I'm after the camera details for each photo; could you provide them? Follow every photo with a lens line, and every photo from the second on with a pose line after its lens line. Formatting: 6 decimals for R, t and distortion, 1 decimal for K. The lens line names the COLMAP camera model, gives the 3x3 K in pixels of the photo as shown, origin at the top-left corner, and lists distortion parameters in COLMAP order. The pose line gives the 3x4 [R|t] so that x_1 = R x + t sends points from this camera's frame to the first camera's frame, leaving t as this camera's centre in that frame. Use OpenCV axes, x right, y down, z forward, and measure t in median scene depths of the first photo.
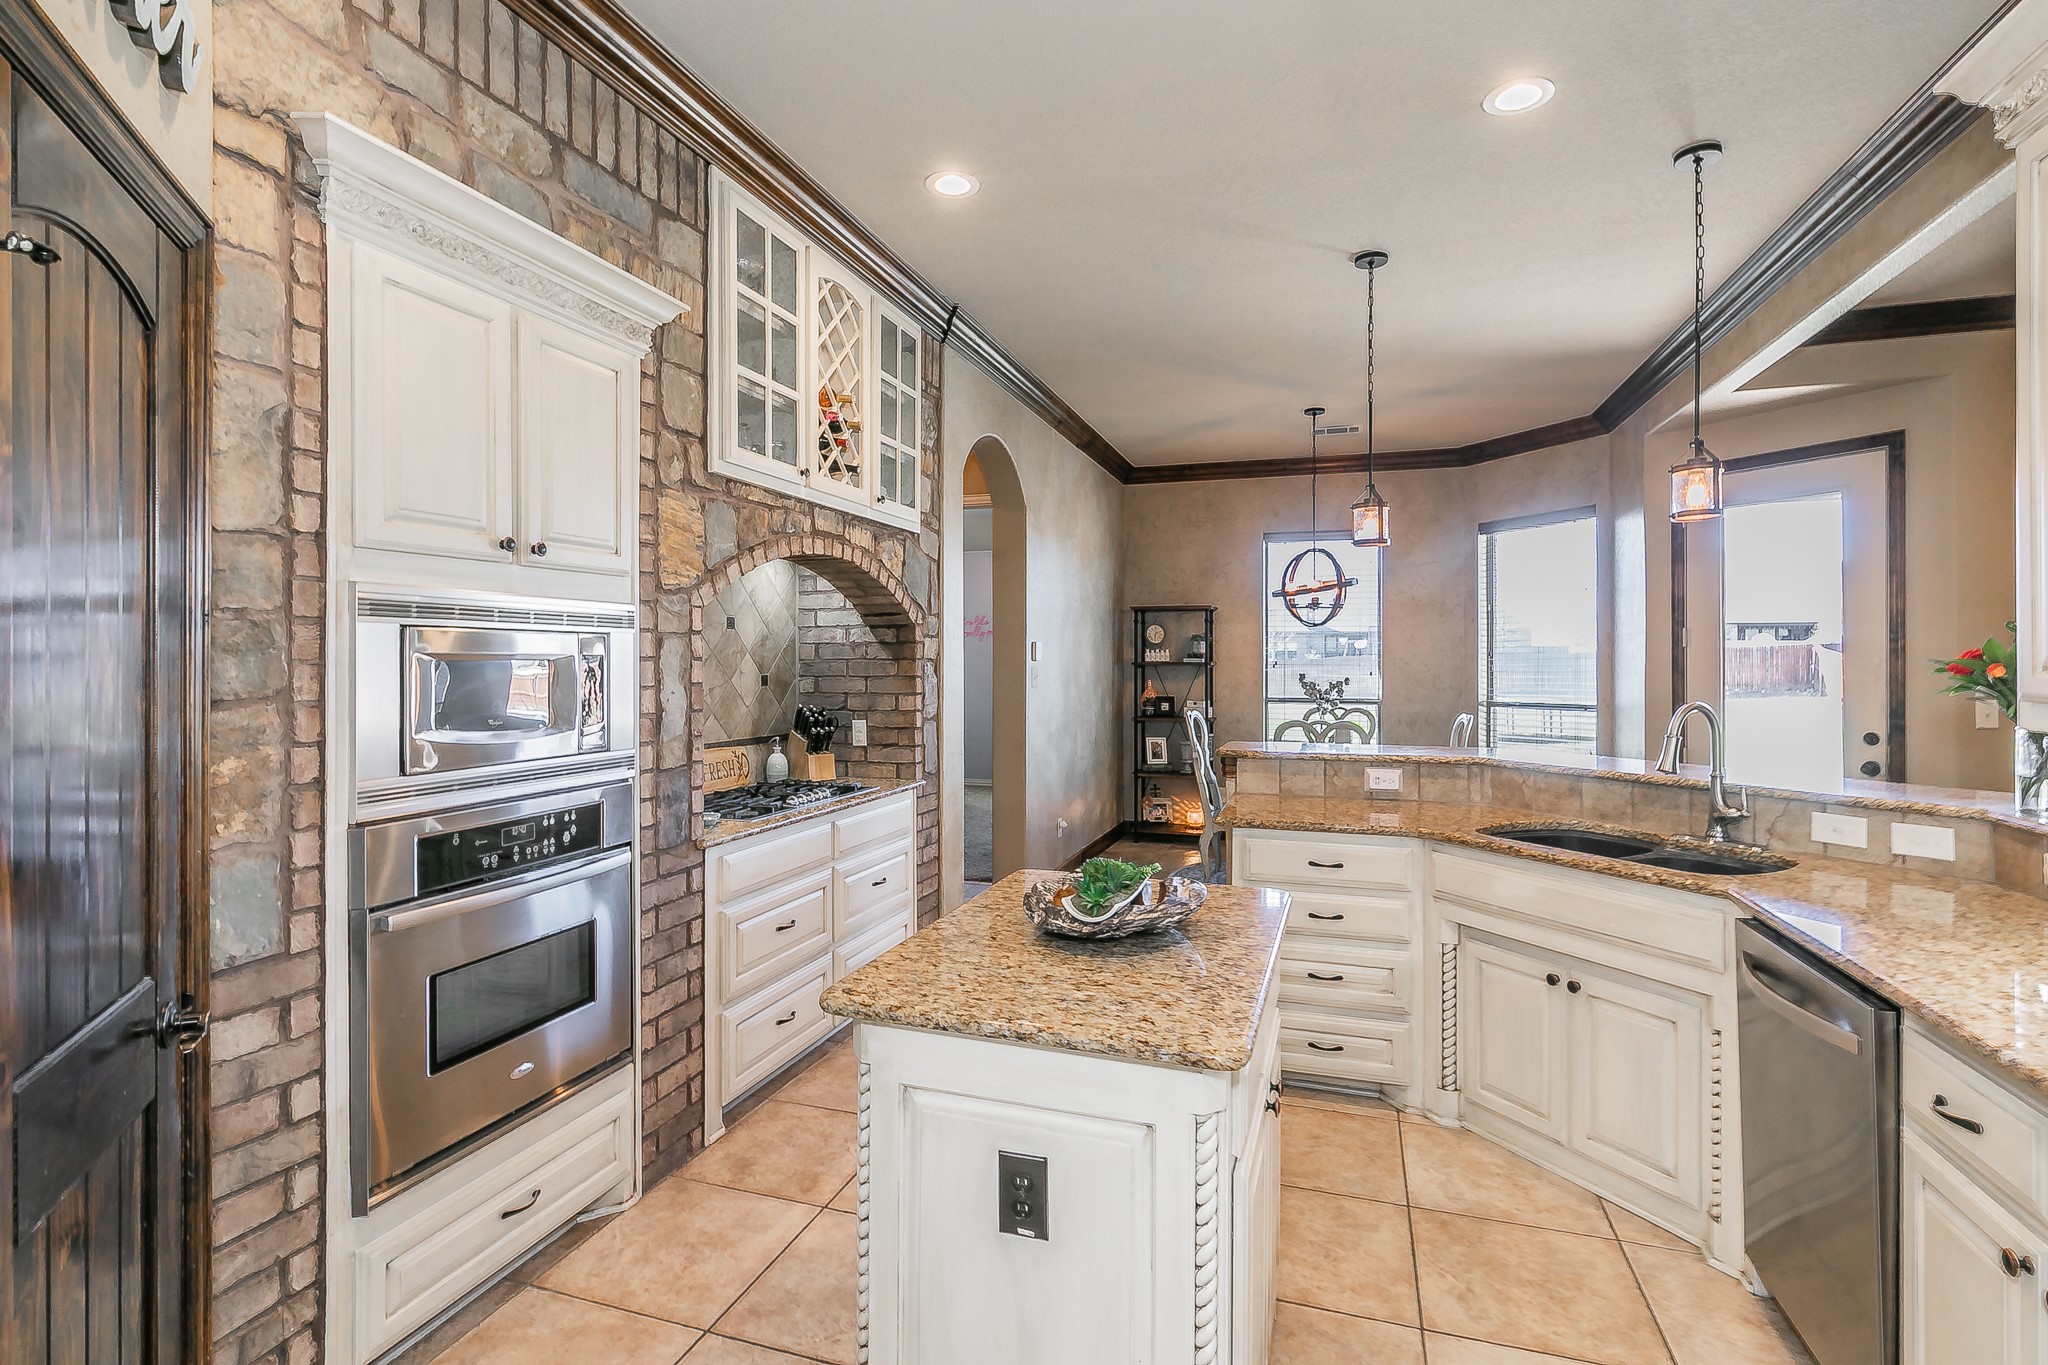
lens RADIAL K [[974.8, 0, 1026.3], [0, 974.8, 662.8], [0, 0, 1]] dist [0.000686, -0.000181]
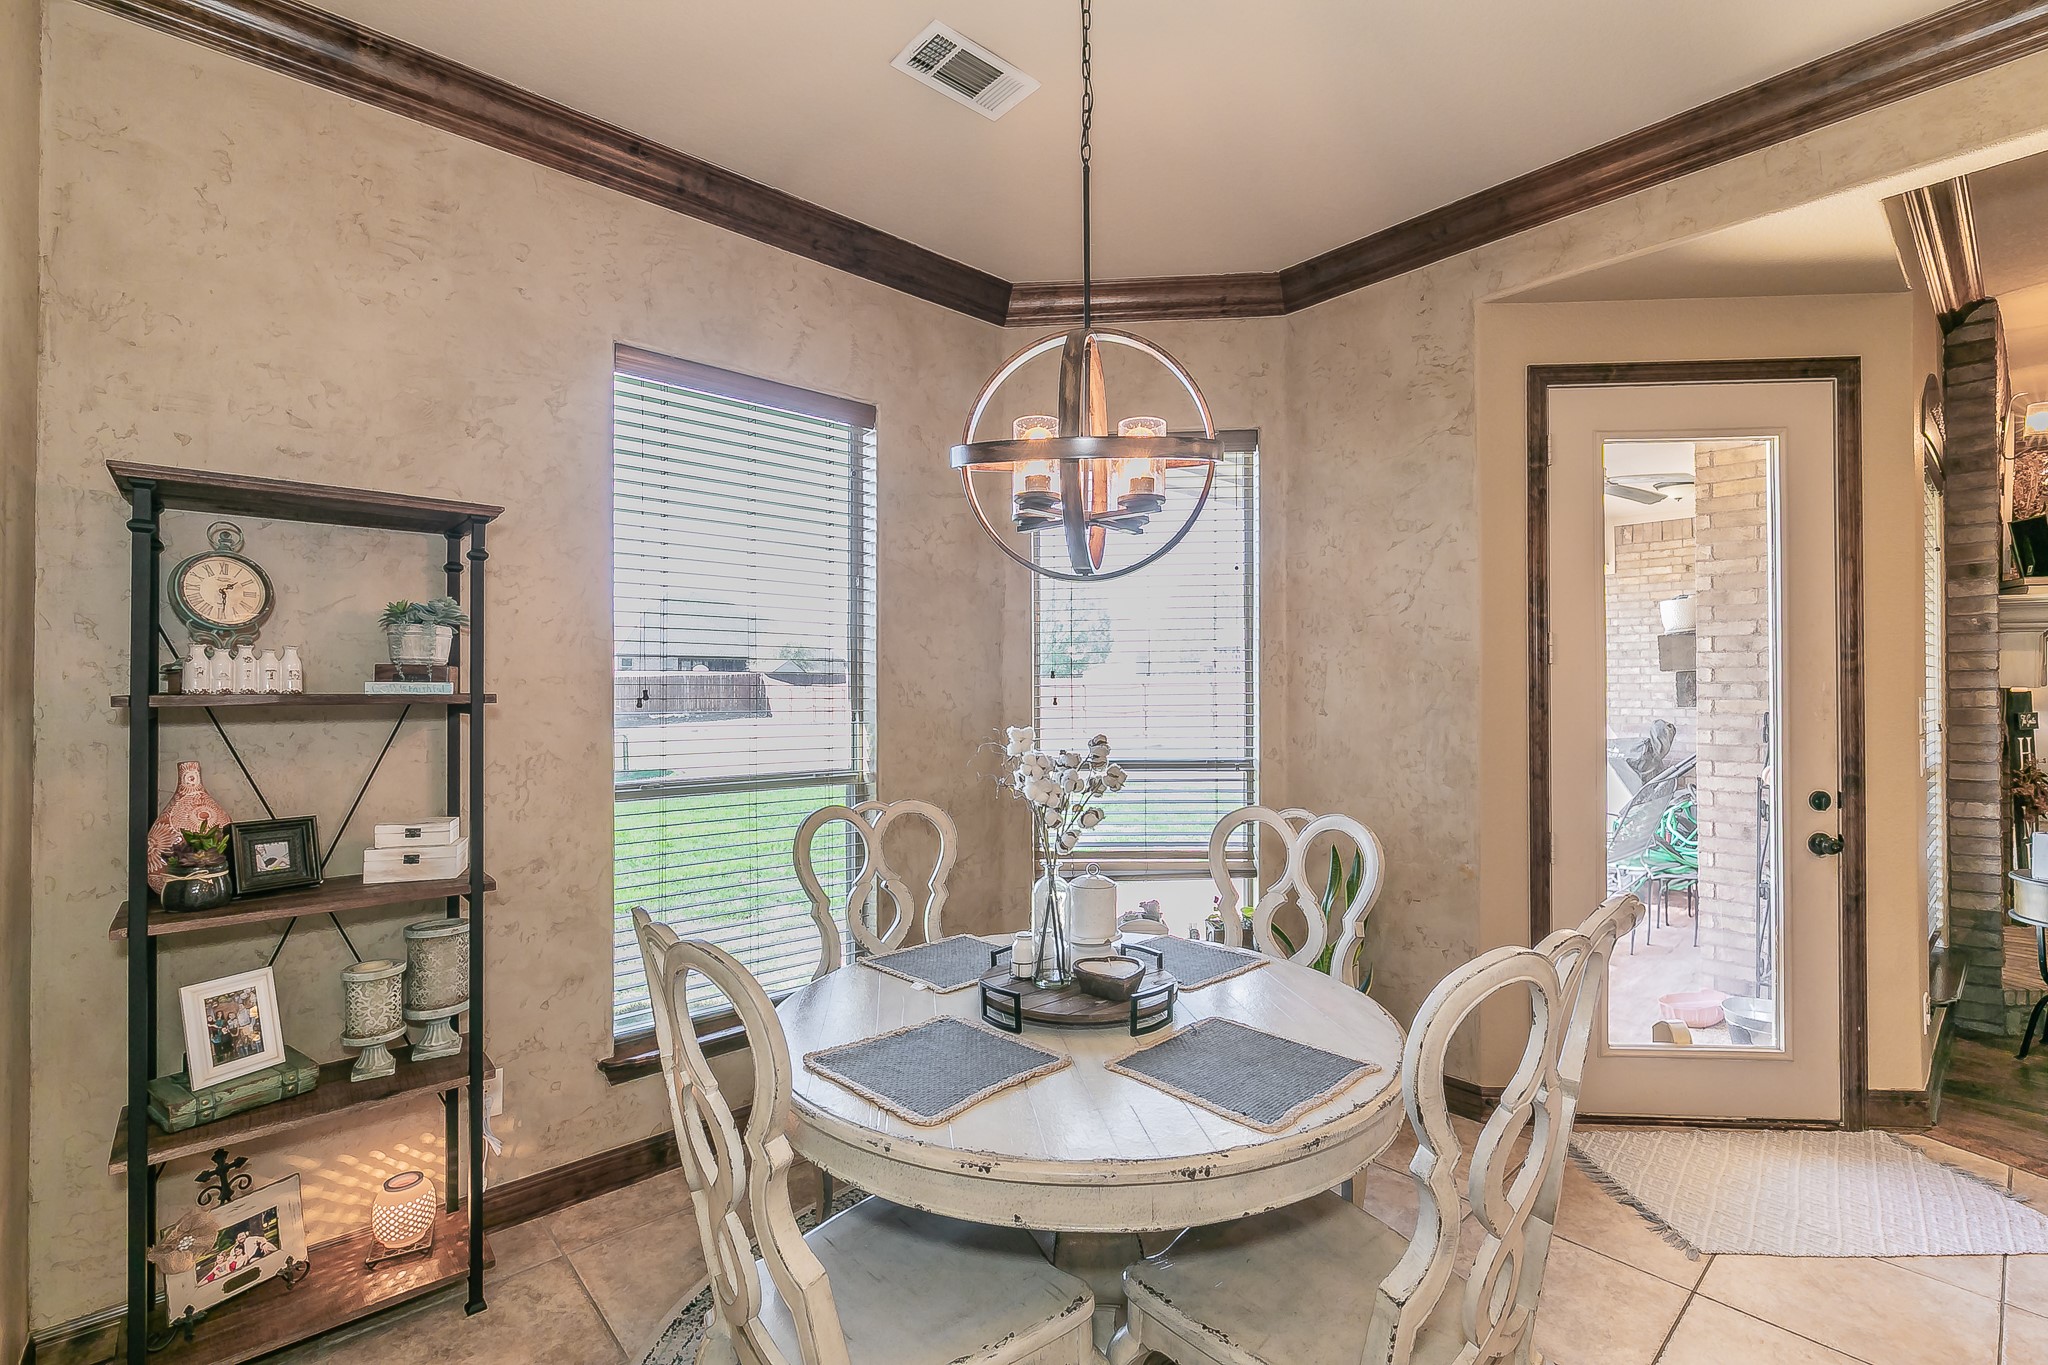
lens RADIAL K [[883.4, 0, 1035.4], [0, 883.4, 683.1], [0, 0, 1]] dist [0.002229, 0.000270]
pose [[0.496197, 0.002334, 0.868207, 0.032871], [0.003022, 0.999986, -0.004415, -0.002019], [-0.868205, 0.004815, 0.496182, 0.695802]]
